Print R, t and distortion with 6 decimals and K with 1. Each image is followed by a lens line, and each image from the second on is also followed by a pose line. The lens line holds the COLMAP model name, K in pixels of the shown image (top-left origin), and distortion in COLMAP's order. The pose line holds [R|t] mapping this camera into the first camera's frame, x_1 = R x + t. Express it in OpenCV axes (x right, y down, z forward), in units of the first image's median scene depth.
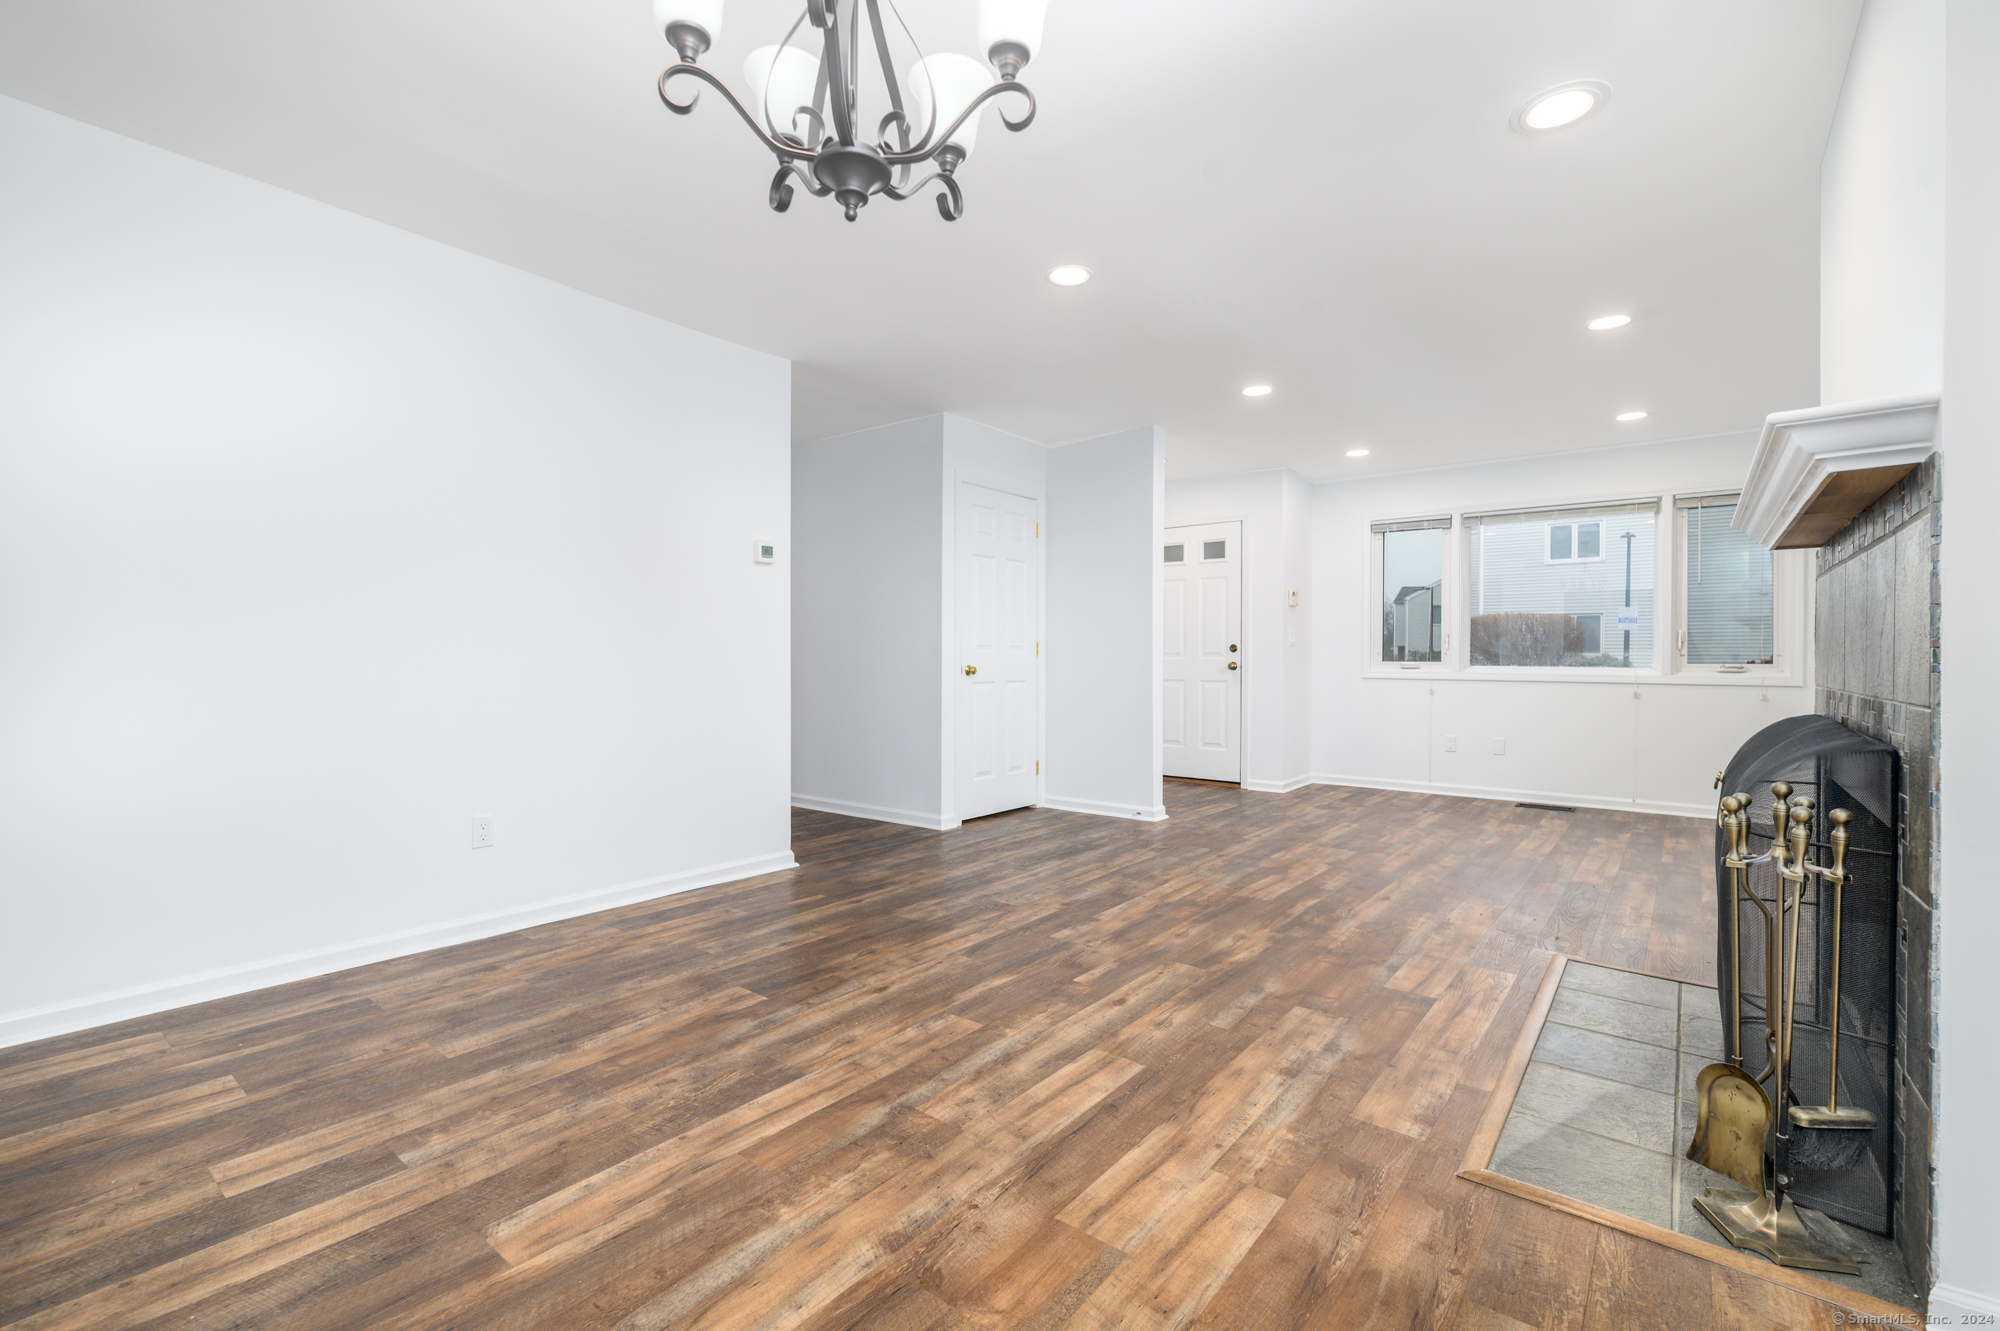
lens RADIAL K [[876.5, 0, 986.9], [0, 876.5, 662.1], [0, 0, 1]] dist [0.000736, -0.002180]
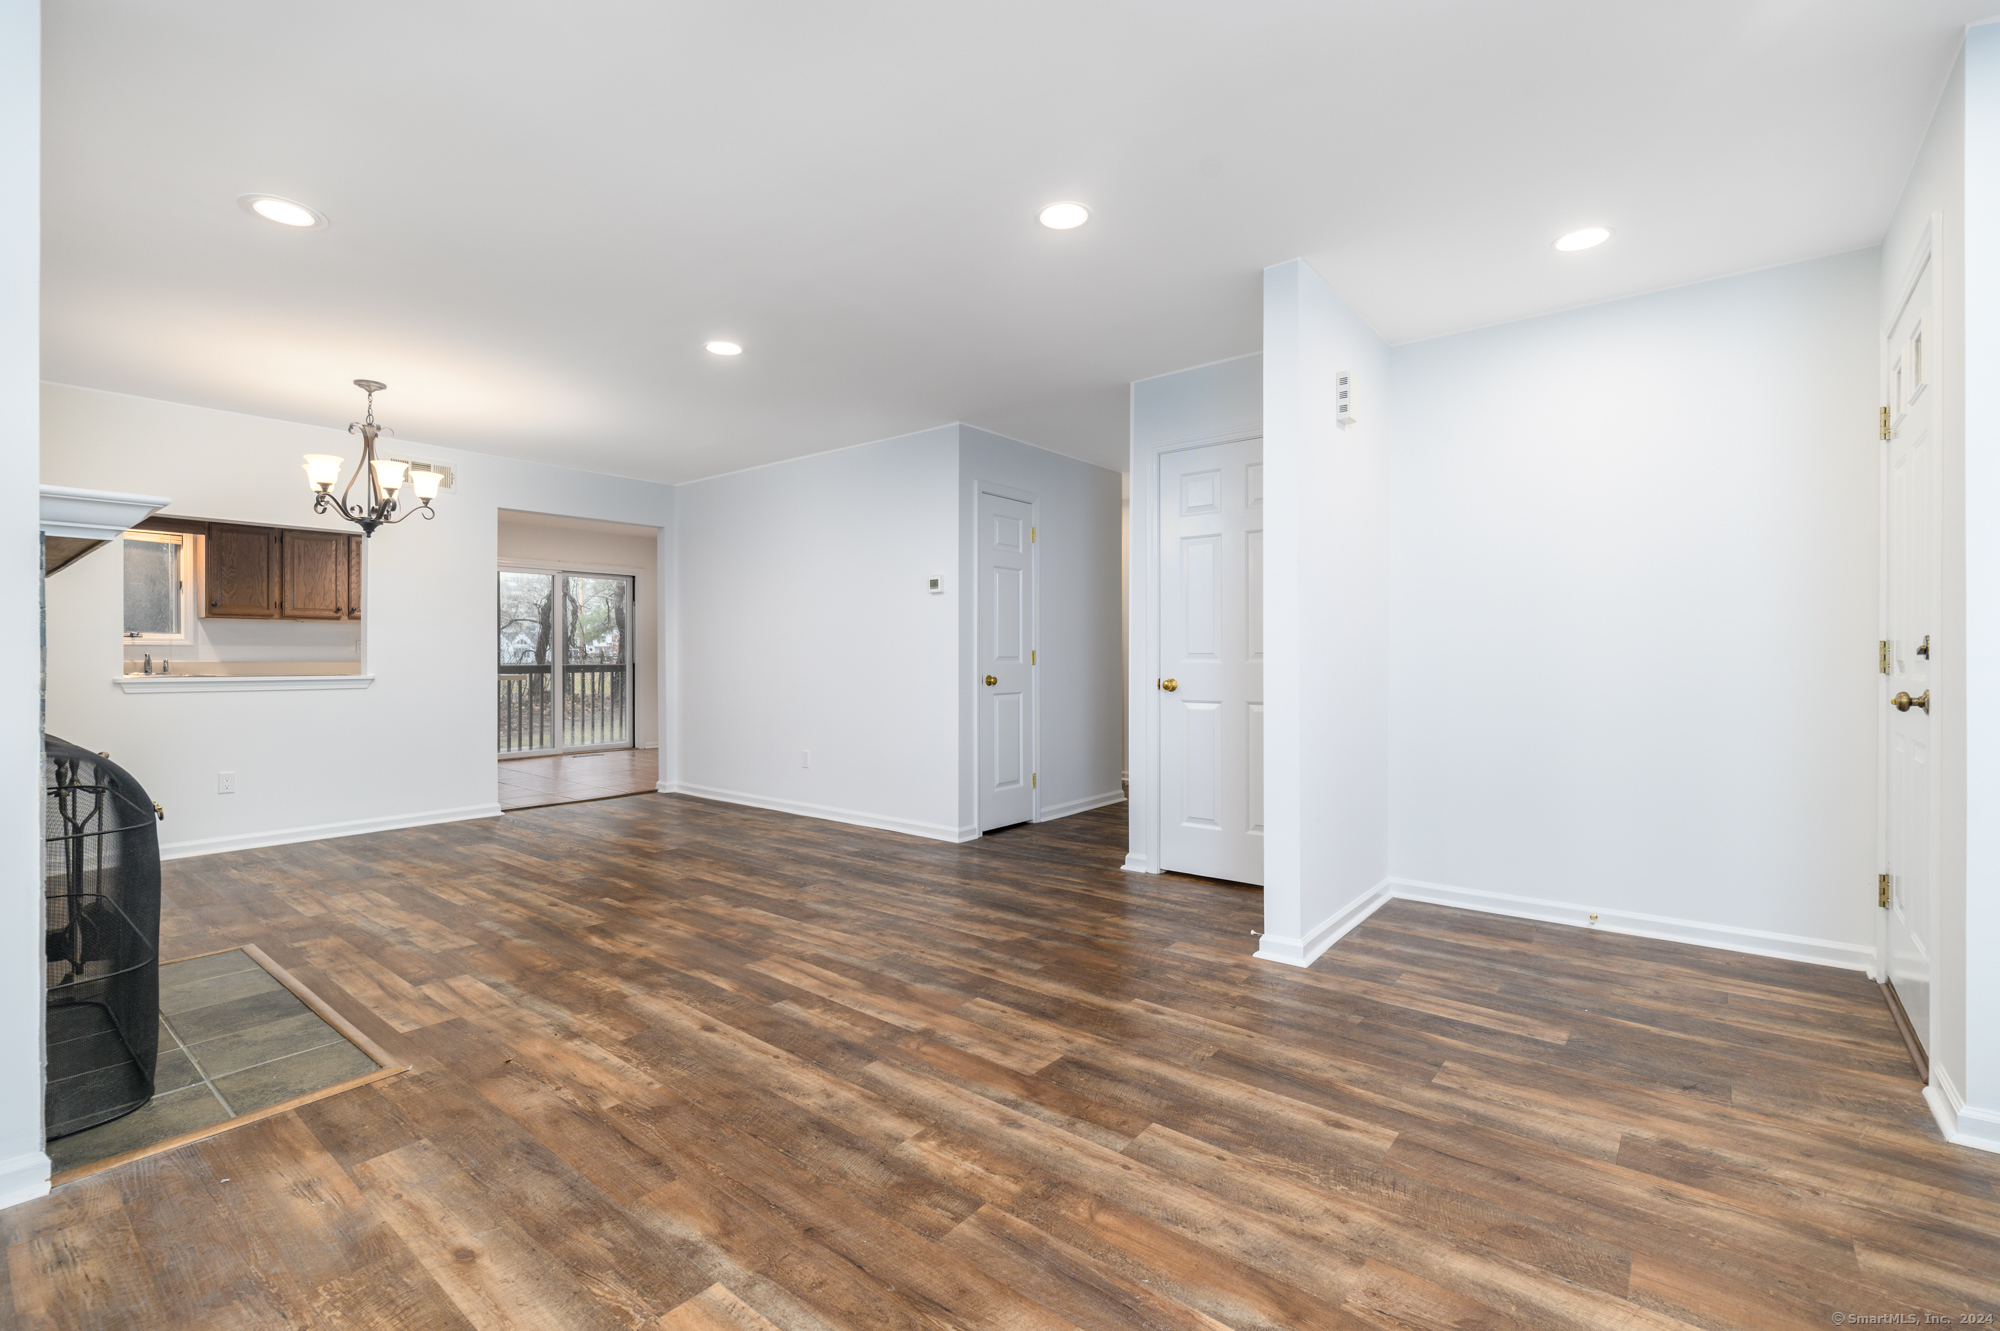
lens RADIAL K [[876.5, 0, 994.3], [0, 876.5, 664.1], [0, 0, 1]] dist [0.000736, -0.002180]
pose [[-0.003142, 0.004444, -0.999985, 1.485685], [-0.004642, 0.999979, 0.004458, -0.025478], [0.999984, 0.004656, -0.003121, 1.596425]]
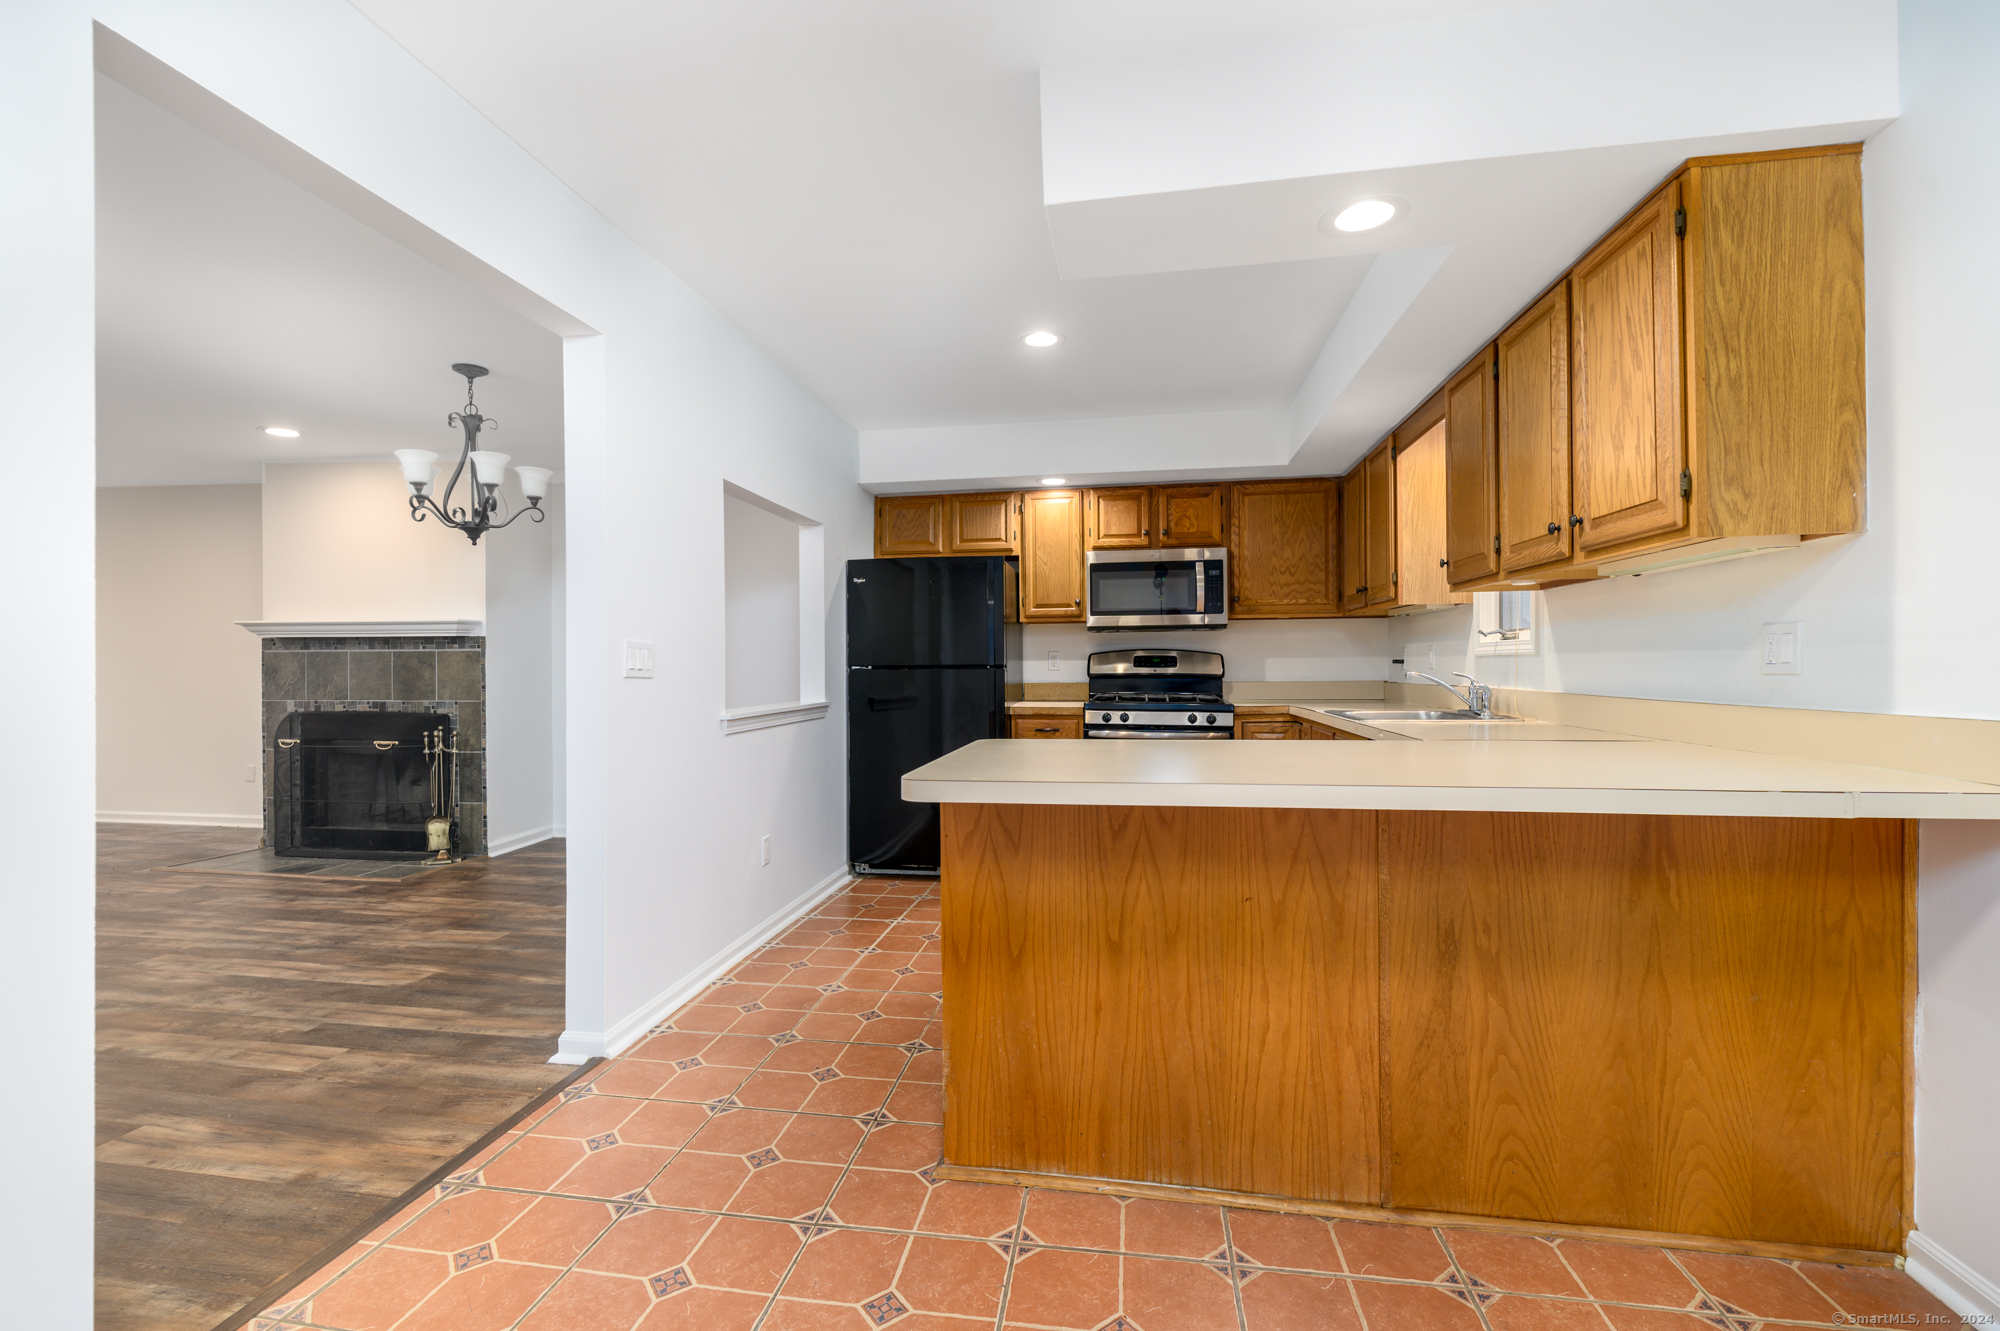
lens RADIAL K [[876.5, 0, 994.2], [0, 876.5, 664.2], [0, 0, 1]] dist [0.000736, -0.002180]
pose [[-0.486326, -0.002308, 0.873774, -1.663296], [0.007966, 0.999943, 0.007075, -0.057045], [-0.873741, 0.010401, -0.486280, 0.430676]]
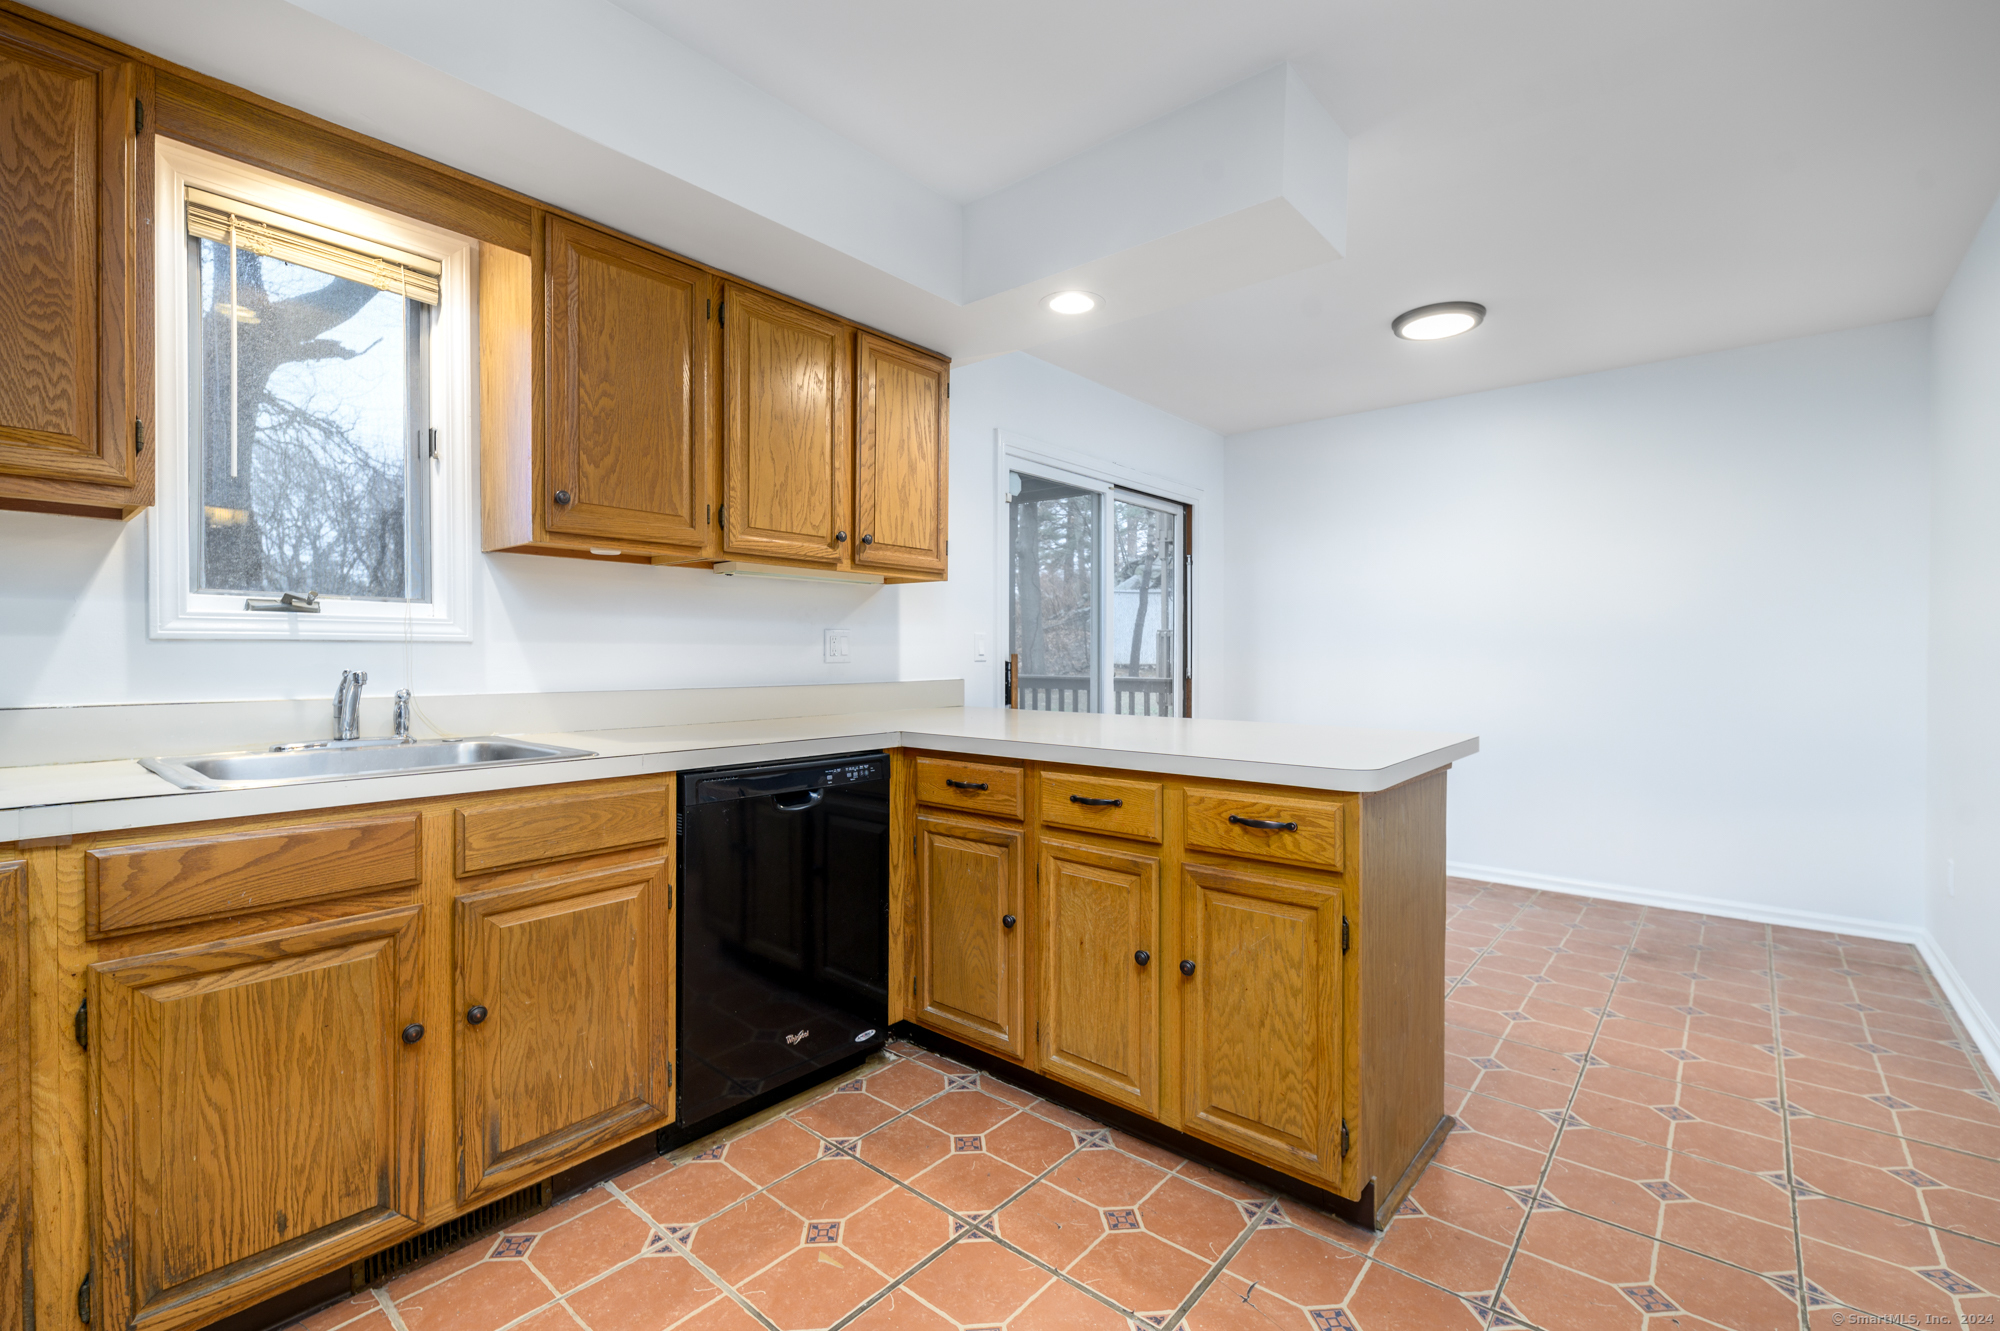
lens RADIAL K [[876.5, 0, 996.9], [0, 876.5, 663.4], [0, 0, 1]] dist [0.000736, -0.002180]
pose [[-0.028133, 0.004329, -0.999595, -0.267253], [-0.006197, 0.999971, 0.004505, -0.043349], [0.999585, 0.006321, -0.028106, -0.229731]]
